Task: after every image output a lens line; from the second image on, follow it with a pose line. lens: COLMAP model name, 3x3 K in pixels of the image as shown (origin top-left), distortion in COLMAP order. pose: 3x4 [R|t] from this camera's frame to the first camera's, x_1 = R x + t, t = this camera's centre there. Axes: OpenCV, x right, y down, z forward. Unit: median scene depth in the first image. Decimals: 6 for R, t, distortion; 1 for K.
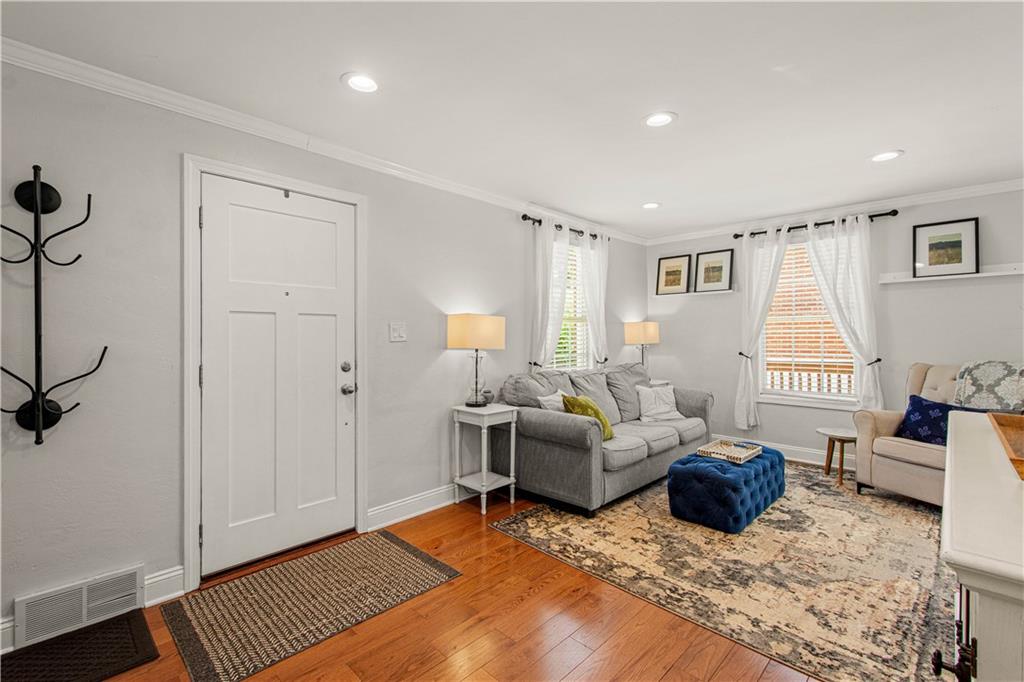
lens RADIAL K [[454.8, 0, 512.4], [0, 454.8, 330.1], [0, 0, 1]] dist [0.008601, -0.000738]
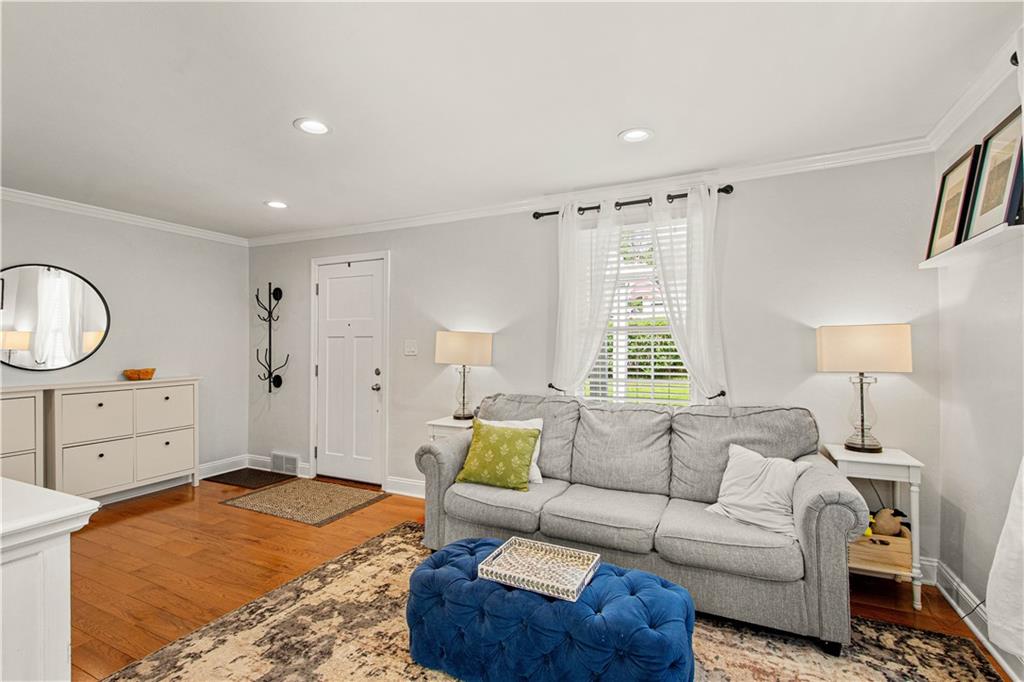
lens RADIAL K [[468.5, 0, 519.1], [0, 468.5, 341.2], [0, 0, 1]] dist [0.003111, -0.000423]
pose [[0.322792, -0.009502, -0.946422, 1.136859], [0.006940, 0.999946, -0.007673, -0.002848], [0.946444, -0.004091, 0.322841, 0.896858]]
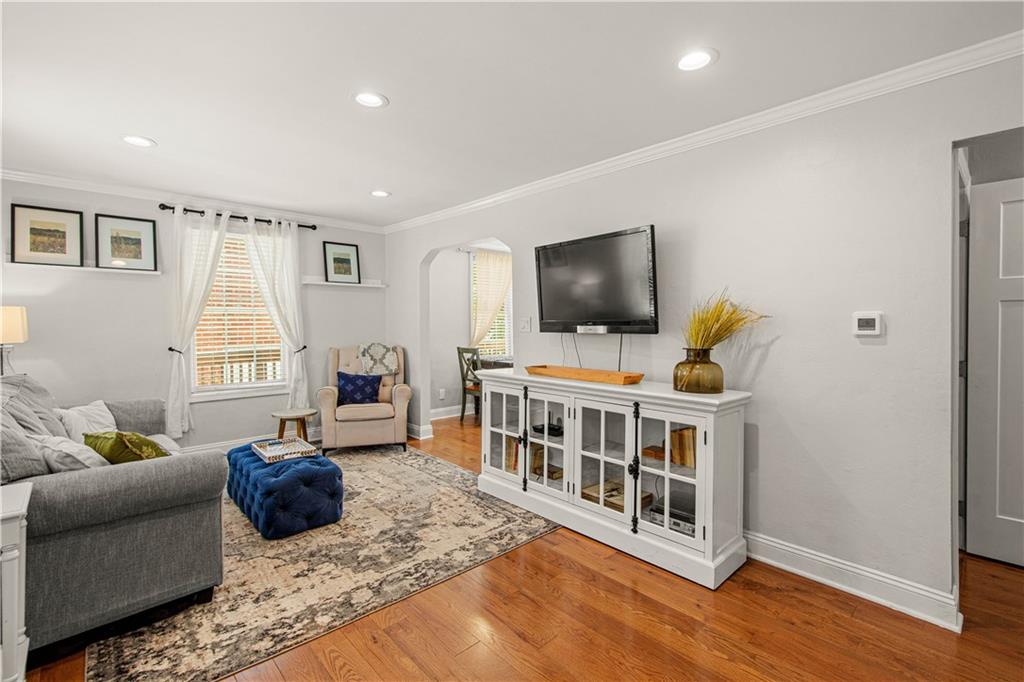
lens RADIAL K [[454.8, 0, 512.4], [0, 454.8, 330.1], [0, 0, 1]] dist [0.008601, -0.000738]
pose [[0.046982, -0.012488, 0.998818, -0.501280], [-0.007073, 0.999893, 0.012835, 0.001703], [-0.998871, -0.007668, 0.046889, 0.545536]]
